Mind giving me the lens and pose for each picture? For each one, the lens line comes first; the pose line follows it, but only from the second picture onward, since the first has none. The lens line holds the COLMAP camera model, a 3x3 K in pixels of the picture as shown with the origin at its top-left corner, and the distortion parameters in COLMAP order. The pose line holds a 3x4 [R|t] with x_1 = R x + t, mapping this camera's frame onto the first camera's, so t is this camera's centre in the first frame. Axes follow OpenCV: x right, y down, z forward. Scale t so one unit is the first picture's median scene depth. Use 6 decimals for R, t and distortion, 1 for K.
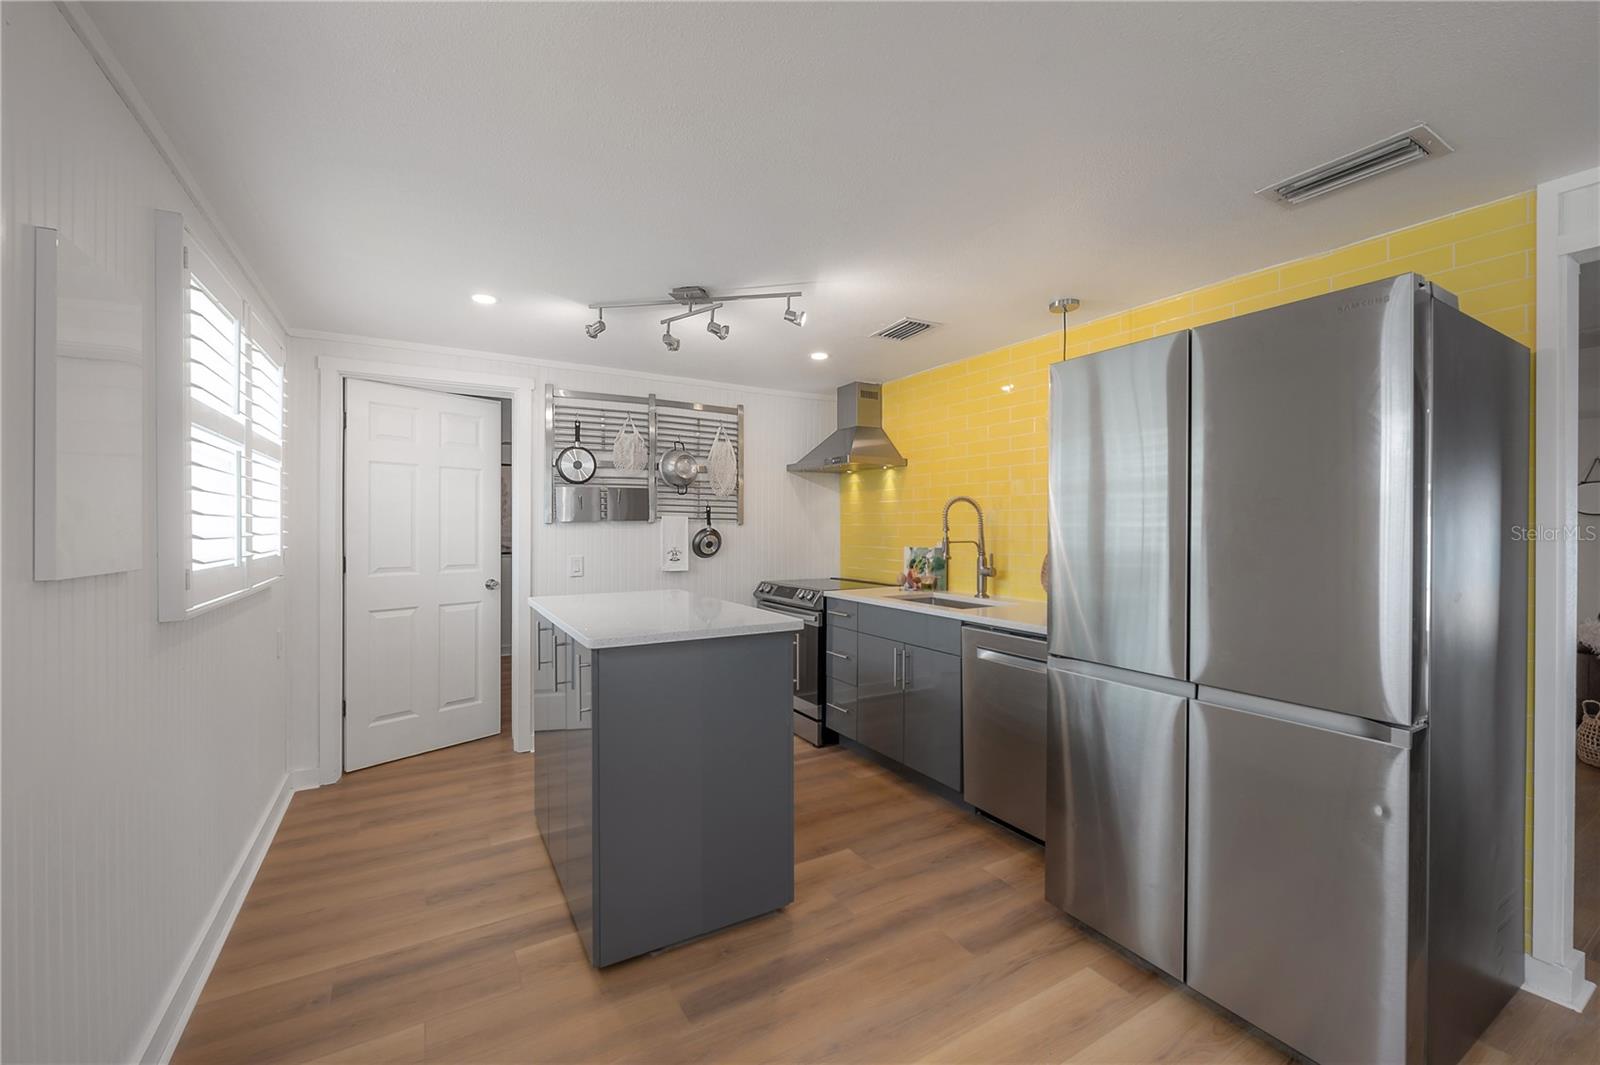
lens RADIAL K [[654.6, 0, 800.0], [0, 654.6, 532.5], [0, 0, 1]] dist [-0.001540, -0.000011]
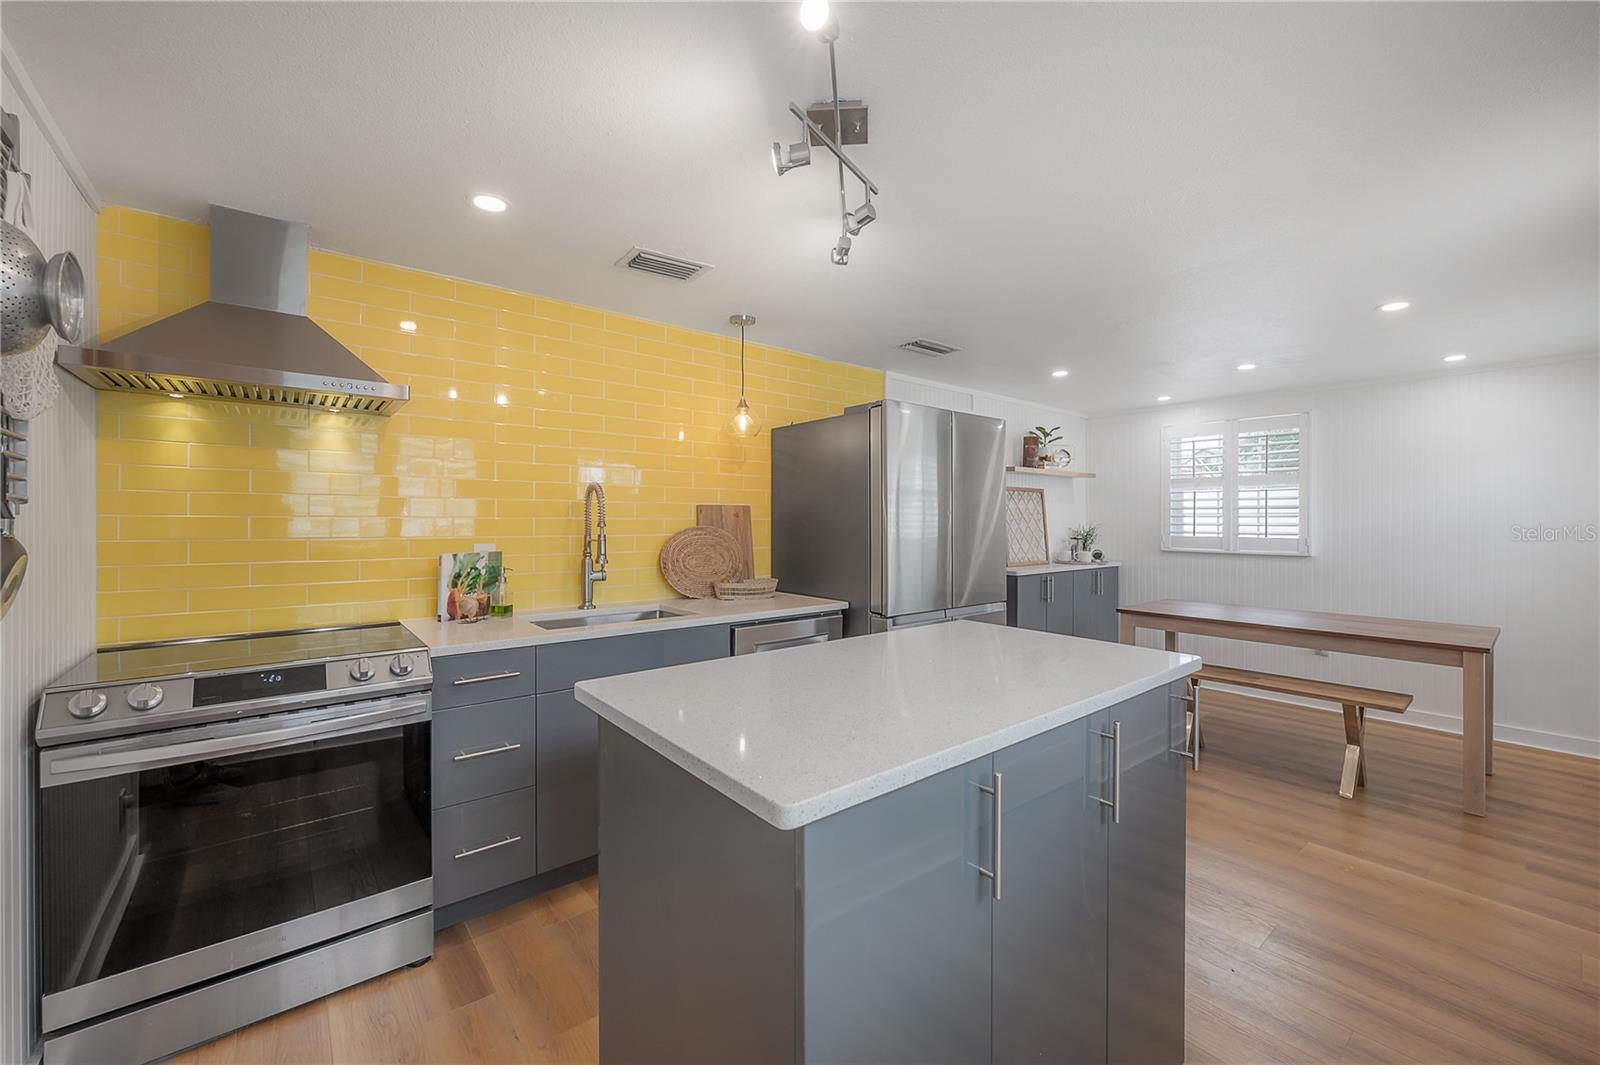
lens RADIAL K [[625.7, 0, 798.5], [0, 625.7, 517.7], [0, 0, 1]] dist [-0.000791, -0.000094]
pose [[-0.149264, -0.007163, 0.988771, -0.473354], [0.003165, 0.999965, 0.007722, -0.015732], [-0.988792, 0.004282, -0.149236, 0.773228]]
